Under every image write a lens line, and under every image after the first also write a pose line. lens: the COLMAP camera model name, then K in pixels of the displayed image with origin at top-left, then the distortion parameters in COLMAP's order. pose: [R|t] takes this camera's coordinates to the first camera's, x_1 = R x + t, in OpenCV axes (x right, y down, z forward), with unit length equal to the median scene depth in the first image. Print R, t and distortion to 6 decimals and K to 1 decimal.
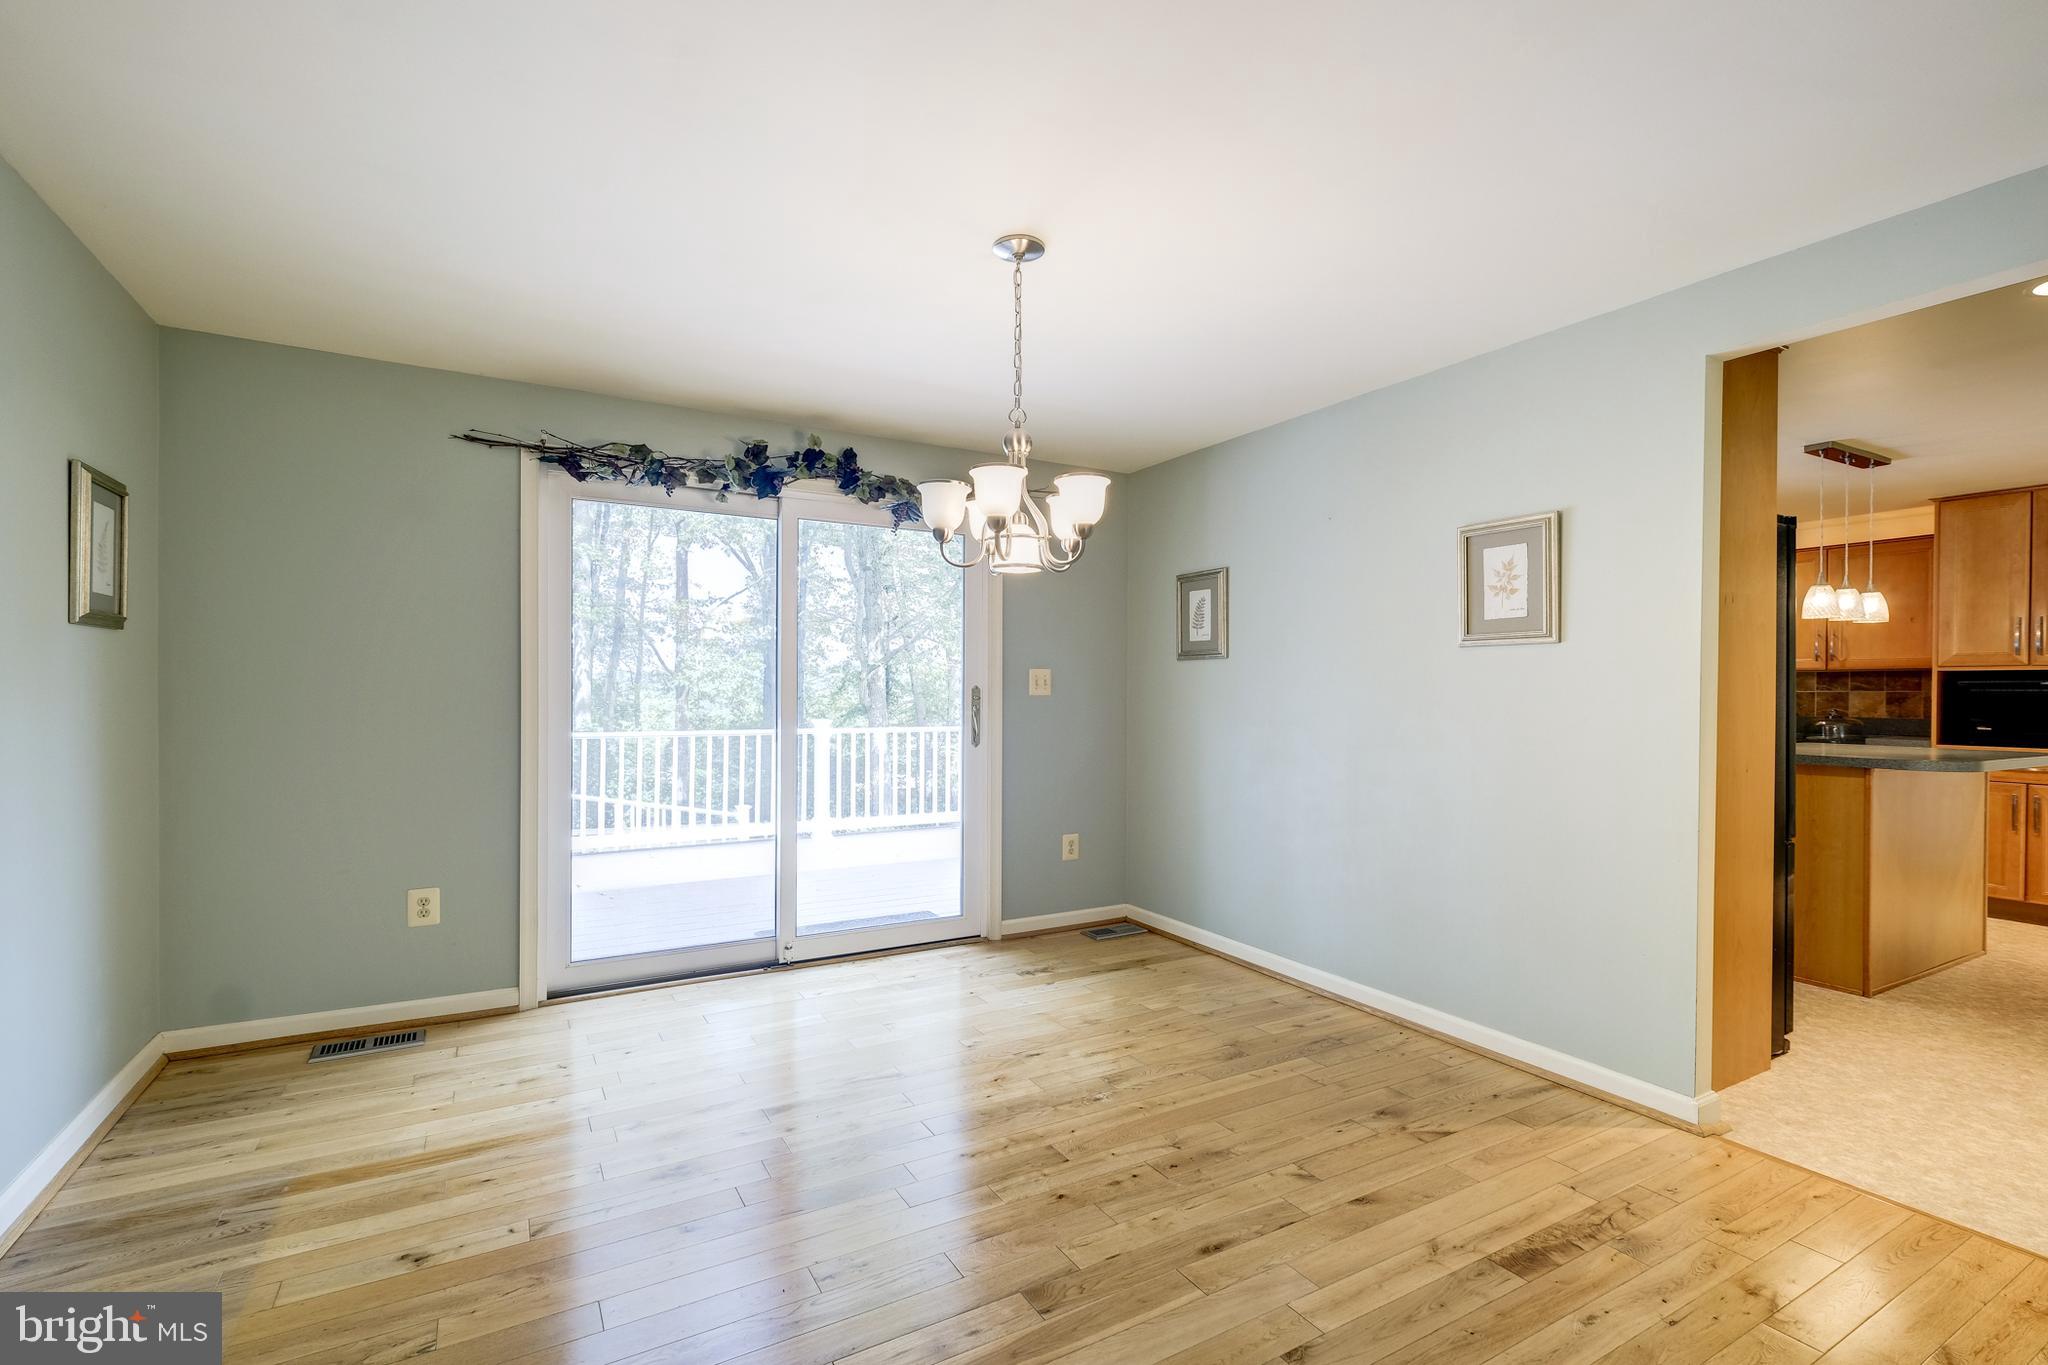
lens RADIAL K [[896.9, 0, 1015.7], [0, 896.9, 694.3], [0, 0, 1]] dist [0.000843, -0.000145]
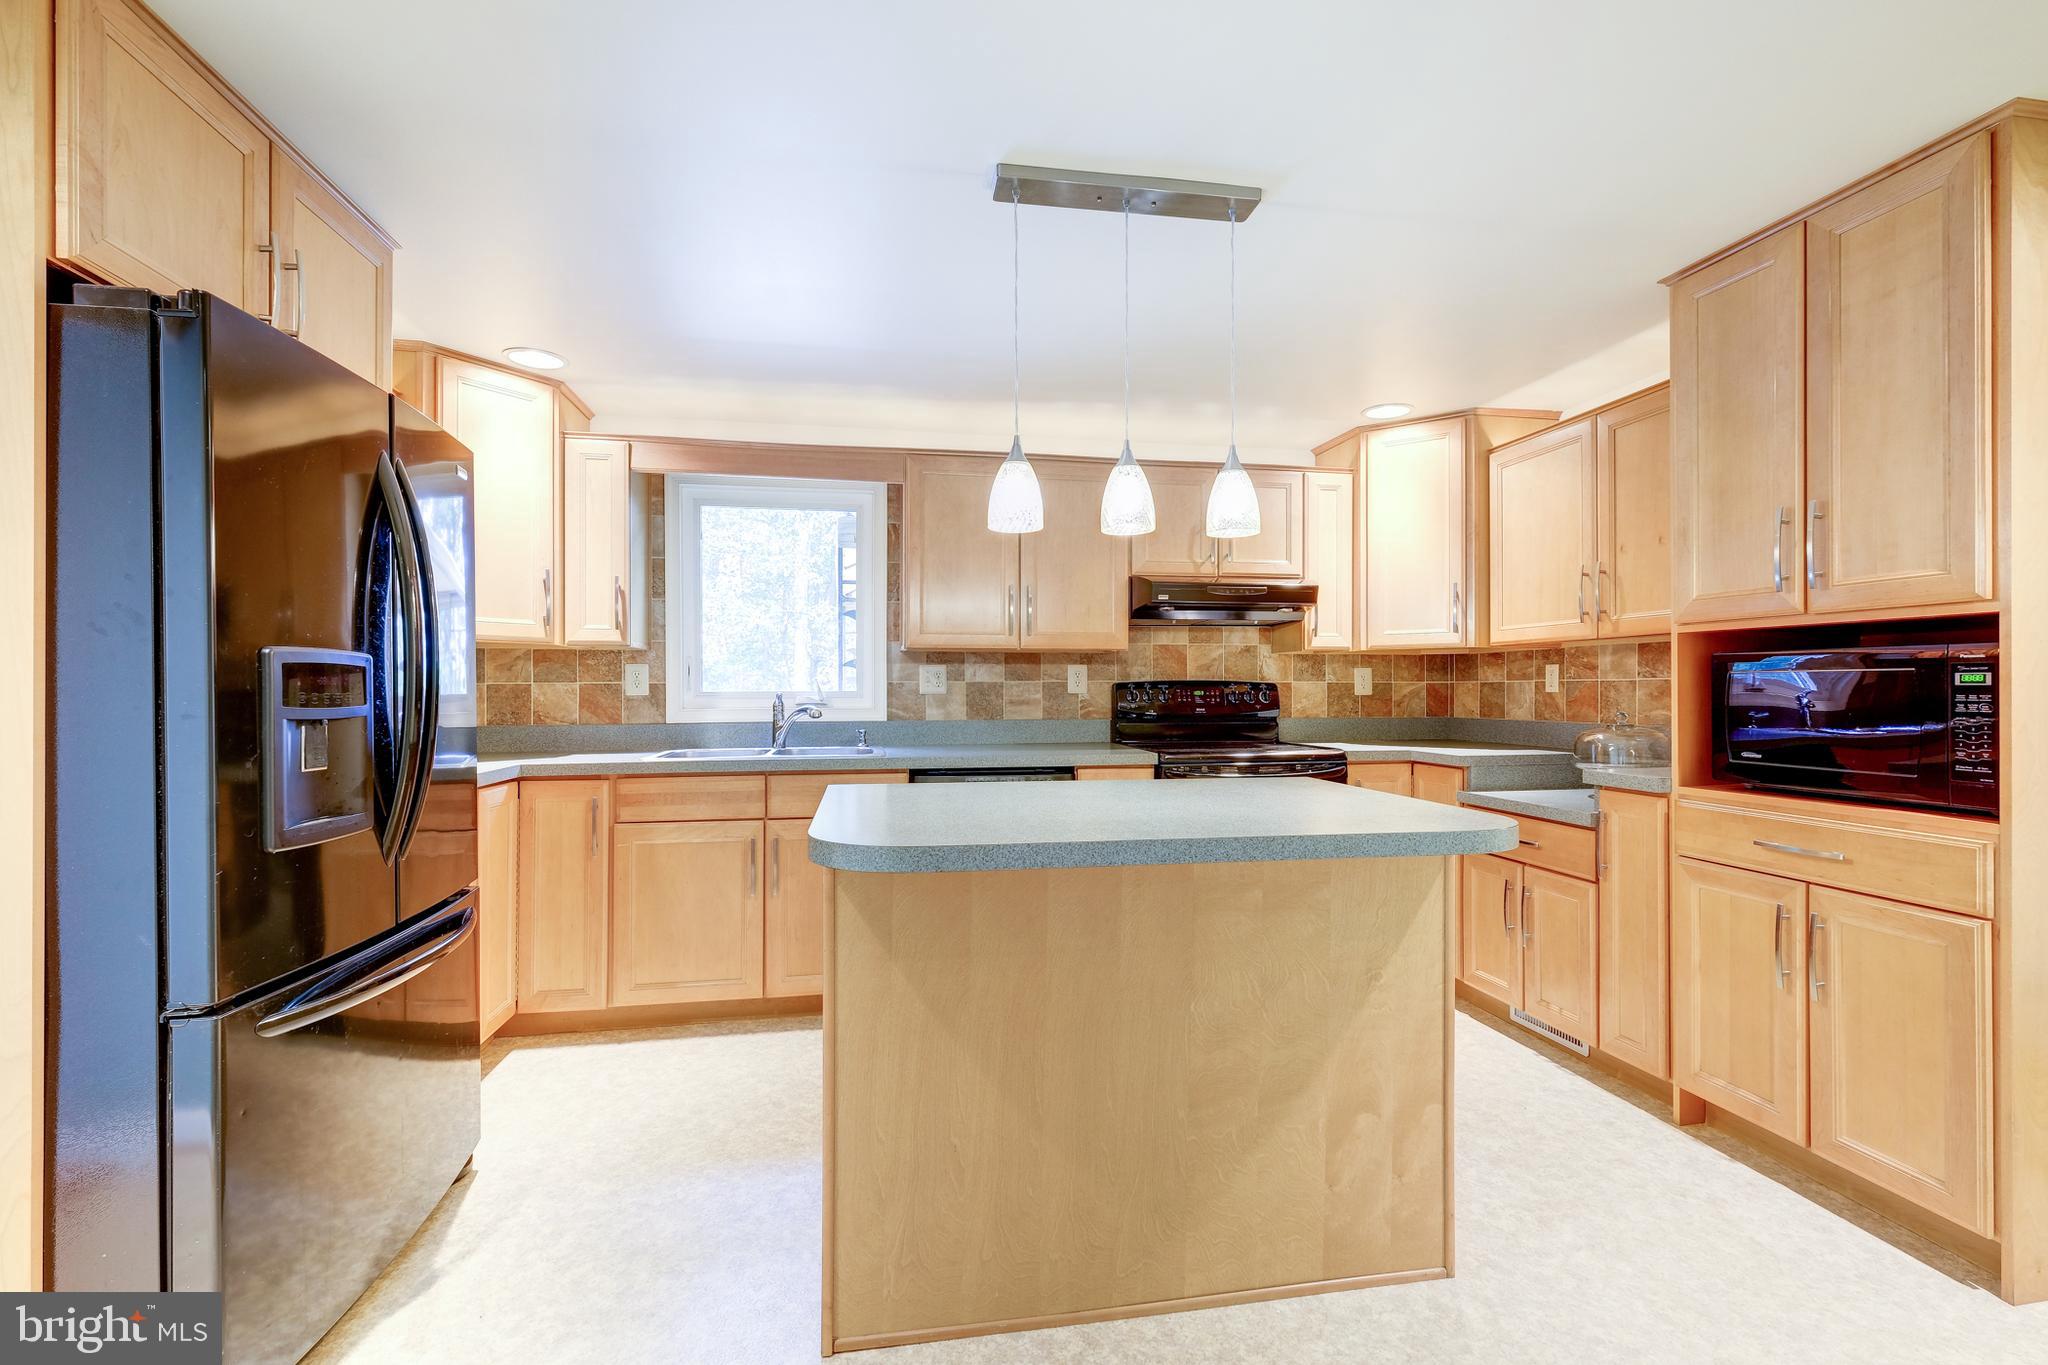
lens RADIAL K [[896.9, 0, 1023.9], [0, 896.9, 687.5], [0, 0, 1]] dist [0.000843, -0.000145]
pose [[0.941388, -0.007817, -0.337234, 0.860826], [0.005608, 0.999956, -0.007524, 0.004766], [0.337278, 0.005191, 0.941391, 0.427260]]
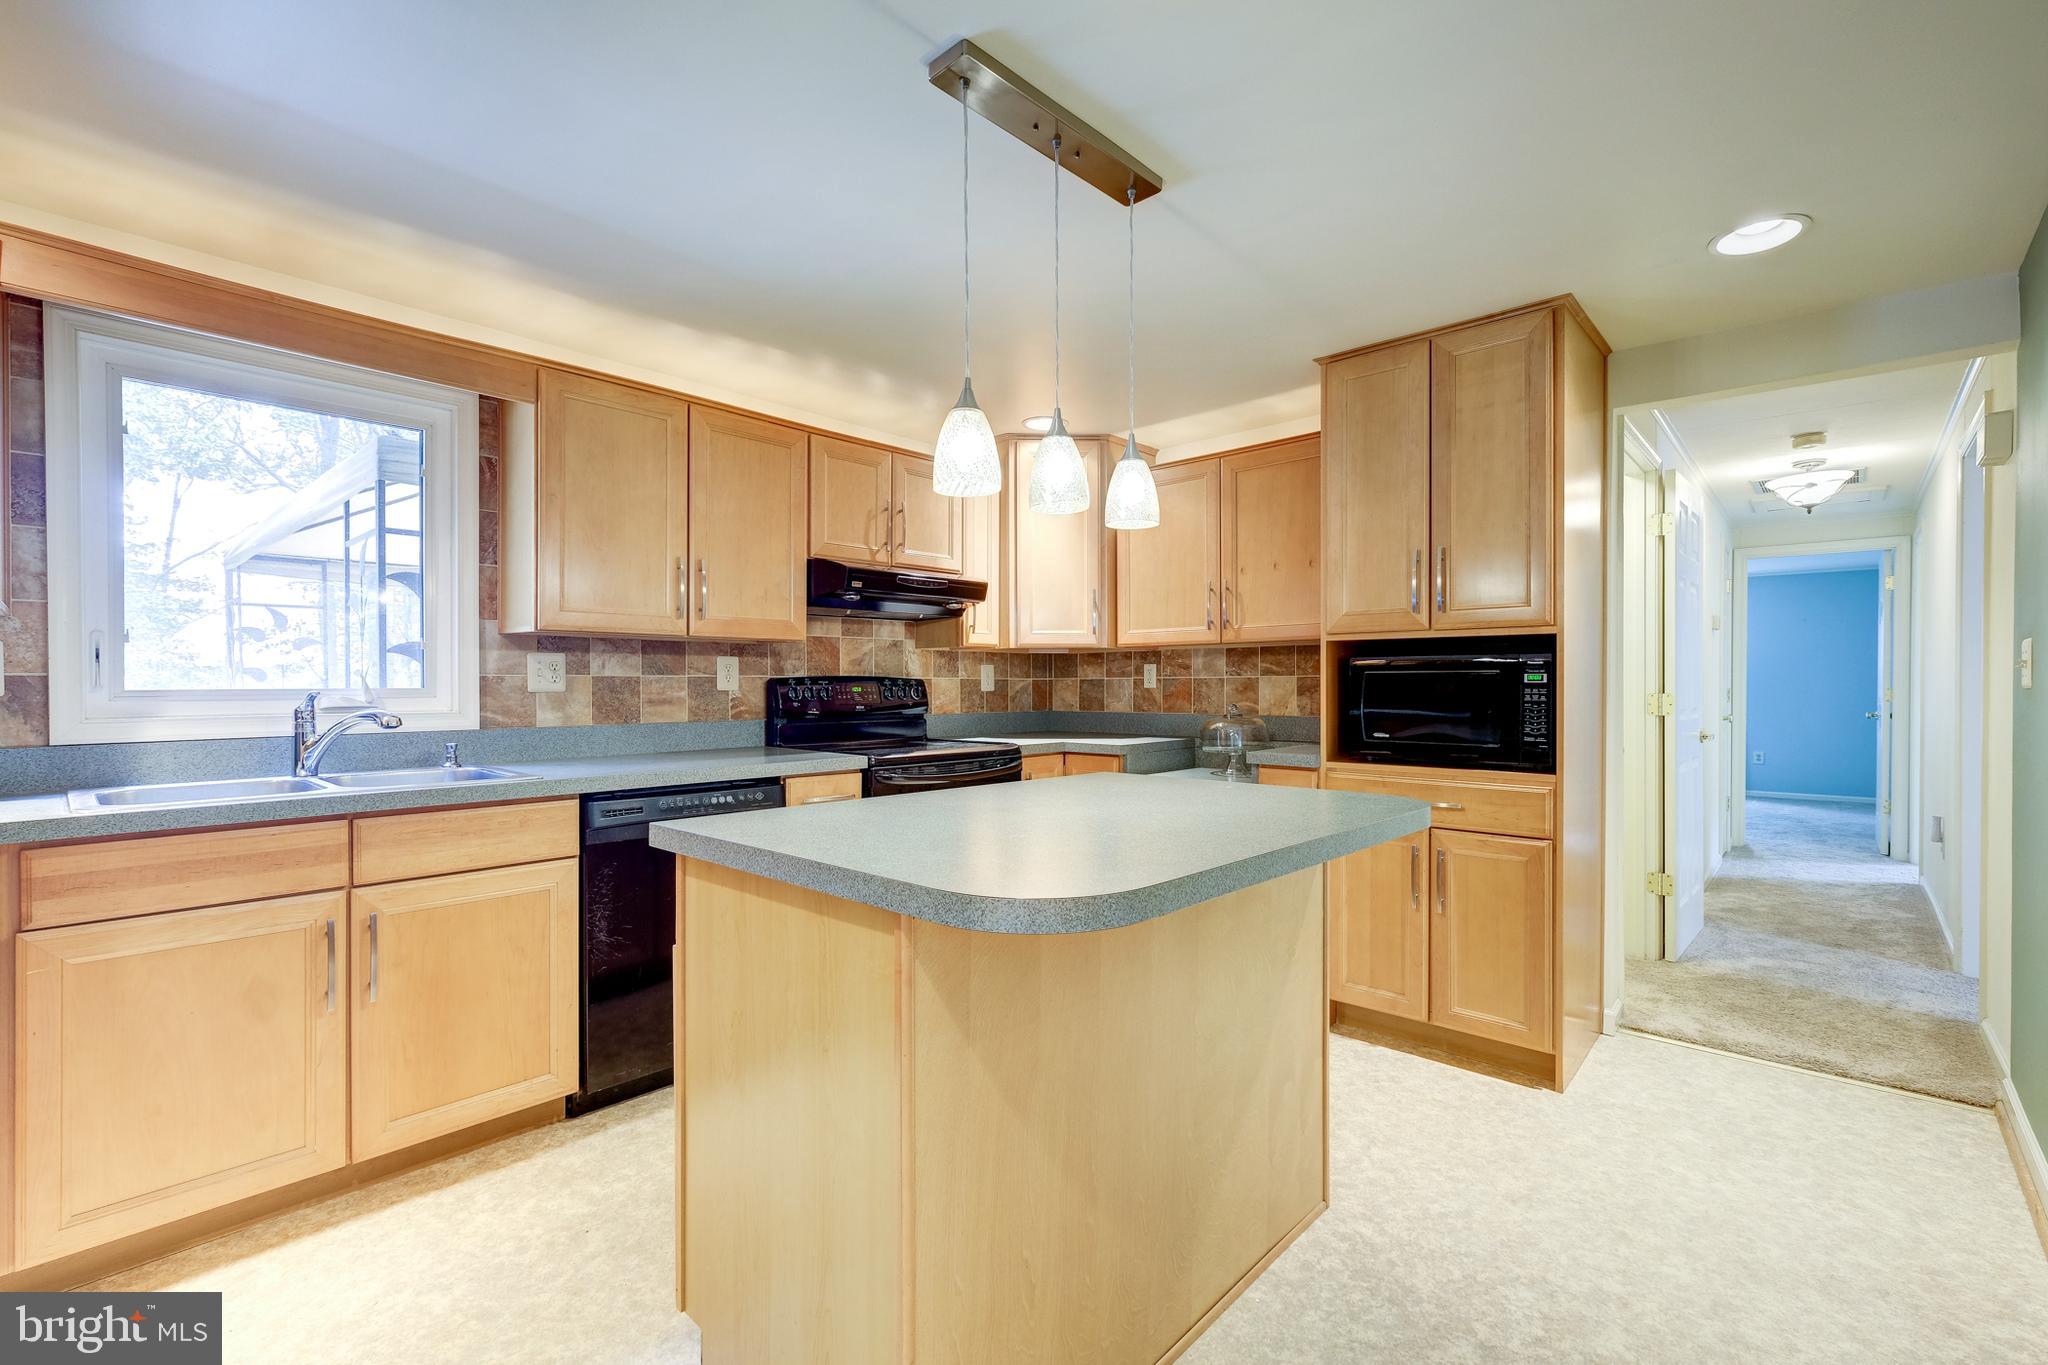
lens RADIAL K [[896.9, 0, 1032.5], [0, 896.9, 687.7], [0, 0, 1]] dist [0.000843, -0.000145]
pose [[0.953048, -0.008295, 0.302707, 0.652619], [0.008242, 0.999965, 0.001454, 0.003097], [-0.302708, 0.001109, 0.953083, 0.478665]]
